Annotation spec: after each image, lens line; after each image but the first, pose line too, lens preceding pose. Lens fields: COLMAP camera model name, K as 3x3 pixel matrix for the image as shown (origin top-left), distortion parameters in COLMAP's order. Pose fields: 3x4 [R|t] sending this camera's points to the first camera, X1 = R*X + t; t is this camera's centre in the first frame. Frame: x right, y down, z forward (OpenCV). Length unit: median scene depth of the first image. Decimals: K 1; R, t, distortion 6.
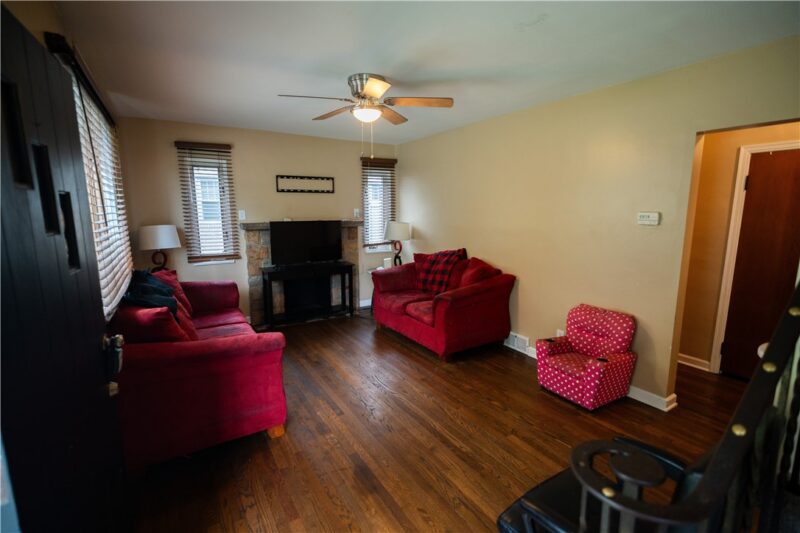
lens RADIAL K [[369.5, 0, 399.3], [0, 369.5, 267.0], [0, 0, 1]] dist [0.015499, -0.001953]
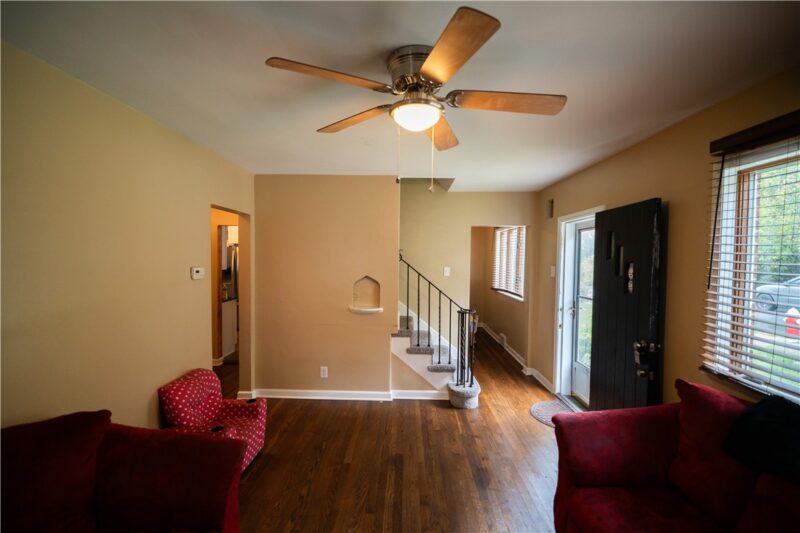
lens RADIAL K [[369.5, 0, 402.1], [0, 369.5, 270.0], [0, 0, 1]] dist [0.015499, -0.001953]
pose [[-0.841848, -0.027314, 0.539023, -0.453371], [0.078060, 0.982056, 0.171678, -0.315260], [-0.534040, 0.186603, -0.824609, 1.775809]]
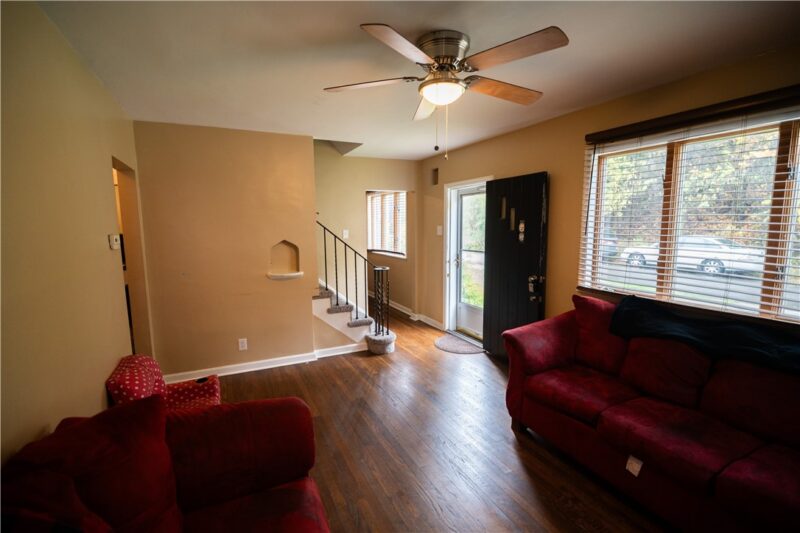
lens RADIAL K [[369.5, 0, 398.9], [0, 369.5, 269.2], [0, 0, 1]] dist [0.015499, -0.001953]
pose [[-0.994147, -0.001538, 0.108025, -0.103781], [0.029406, 0.958294, 0.284268, -0.339354], [-0.103957, 0.285781, -0.952640, 2.014902]]
